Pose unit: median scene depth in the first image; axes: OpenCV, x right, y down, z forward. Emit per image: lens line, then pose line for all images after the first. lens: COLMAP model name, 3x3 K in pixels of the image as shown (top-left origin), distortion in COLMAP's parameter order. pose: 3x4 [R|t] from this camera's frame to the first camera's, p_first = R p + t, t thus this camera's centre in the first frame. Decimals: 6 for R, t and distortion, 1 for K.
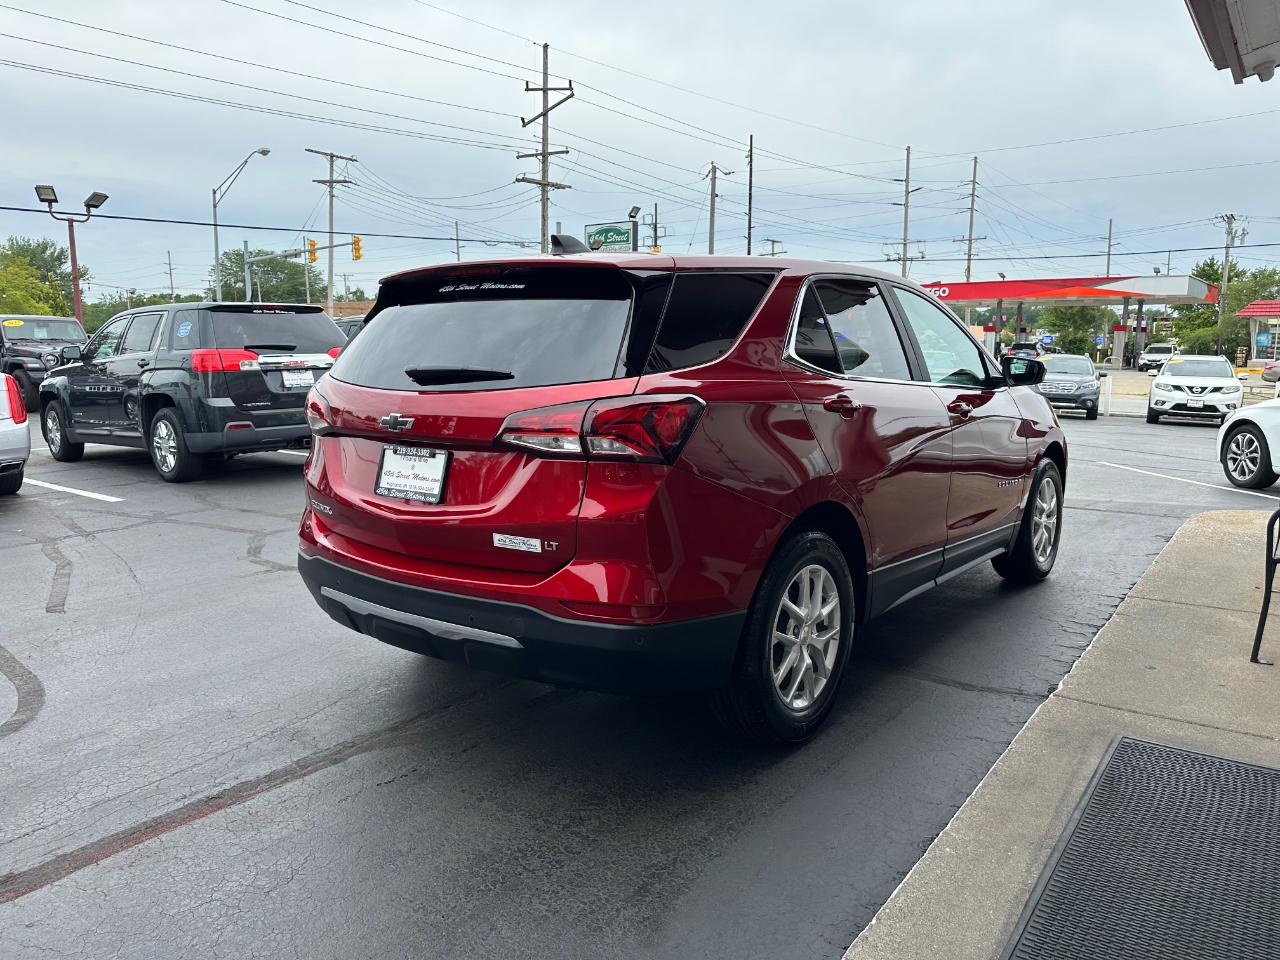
lens RADIAL K [[901.0, 0, 634.8], [0, 901.0, 480.3], [0, 0, 1]] dist [0.044218, -0.064779]
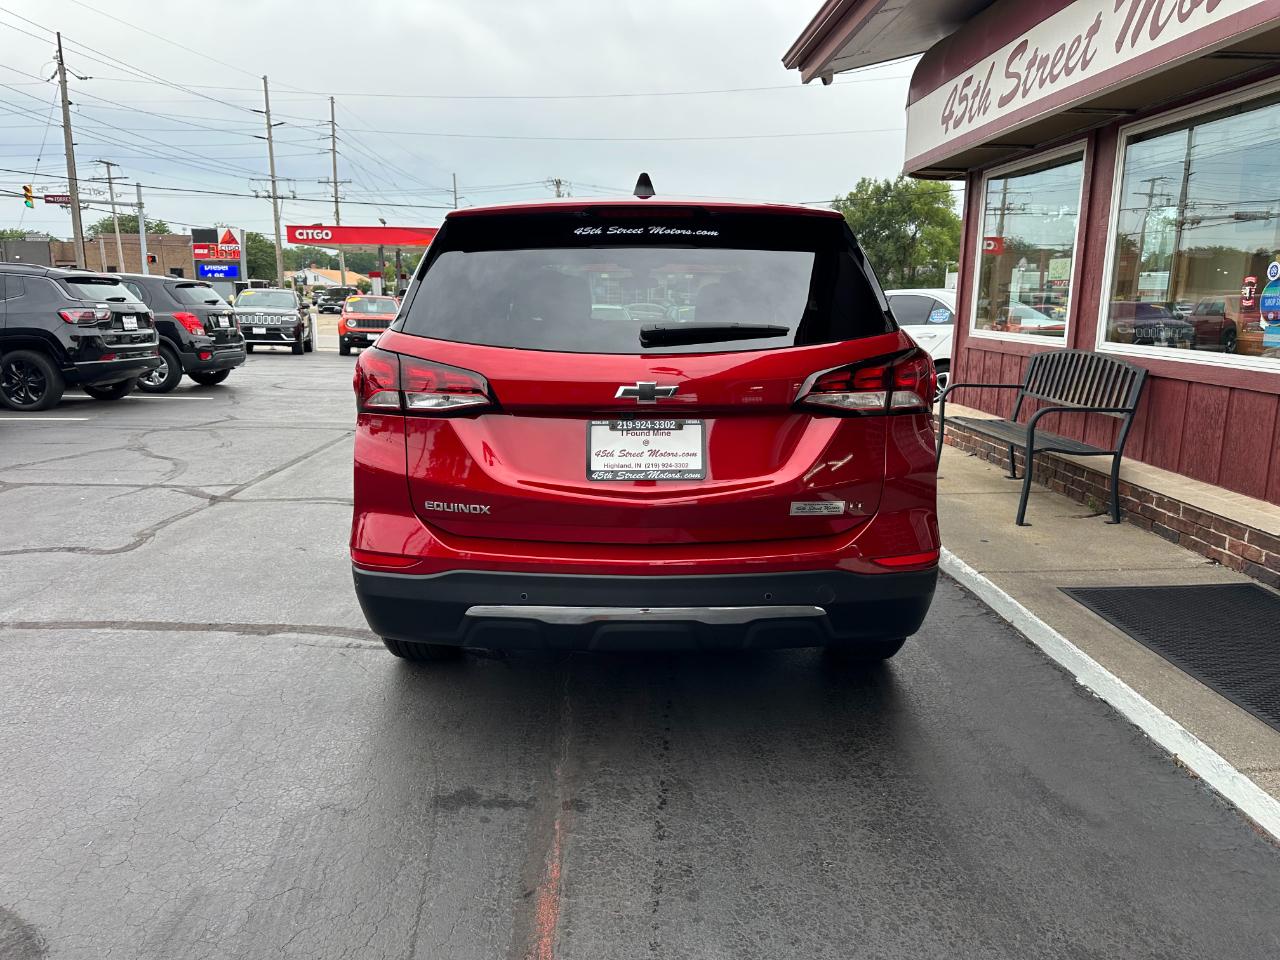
lens RADIAL K [[901.0, 0, 636.6], [0, 901.0, 480.9], [0, 0, 1]] dist [0.044218, -0.064779]
pose [[0.772014, -0.121382, 0.623907, -0.207646], [0.083274, 0.992451, 0.090042, -0.014741], [-0.630127, -0.017558, 0.776294, 0.089042]]
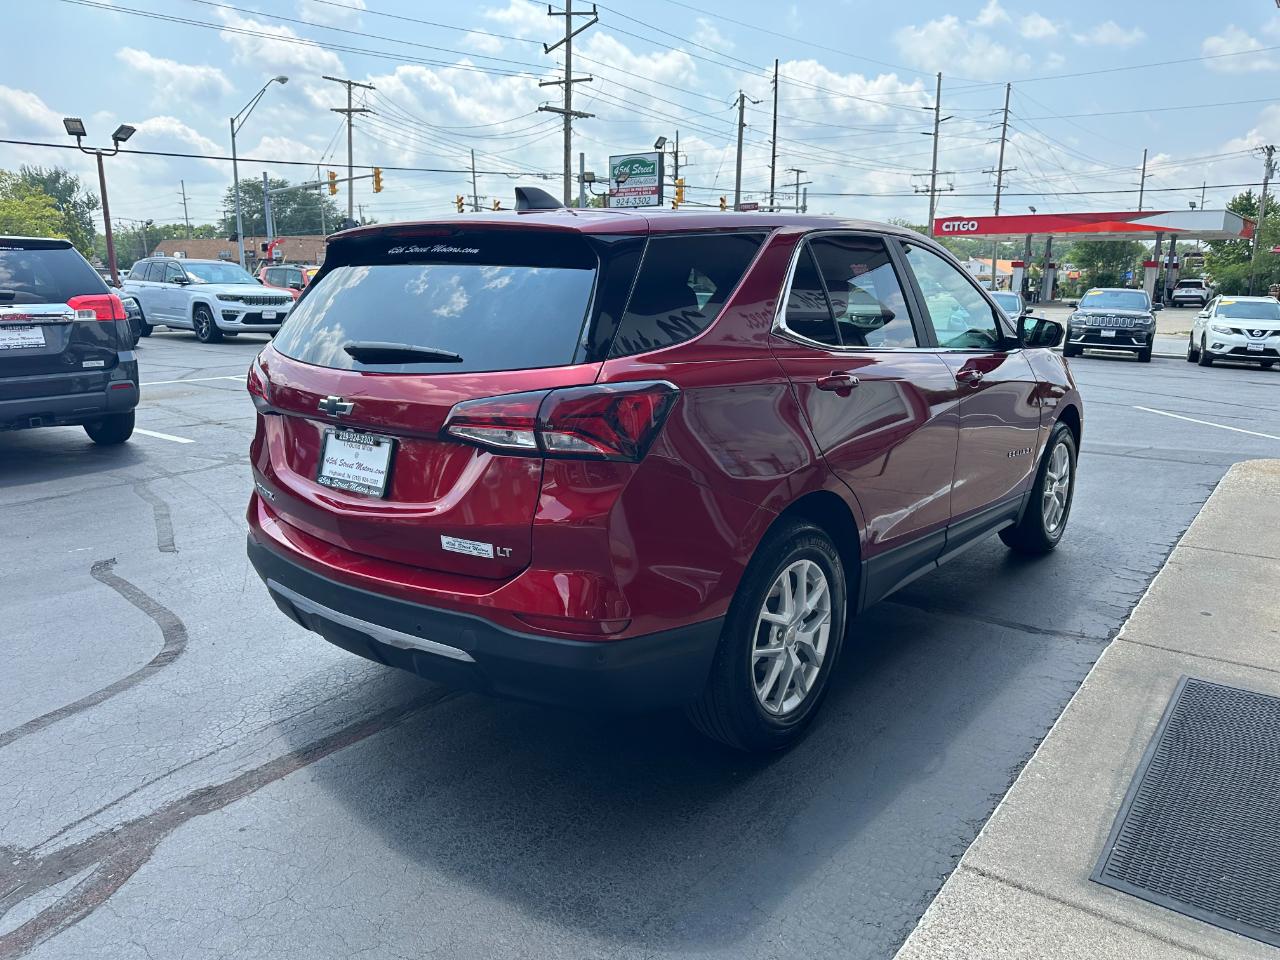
lens RADIAL K [[901.0, 0, 637.3], [0, 901.0, 483.1], [0, 0, 1]] dist [0.044218, -0.064779]
pose [[0.999851, 0.007524, -0.015514, -0.013100], [-0.006361, 0.997260, 0.073707, -0.003338], [0.016026, -0.073597, 0.997159, -0.010126]]
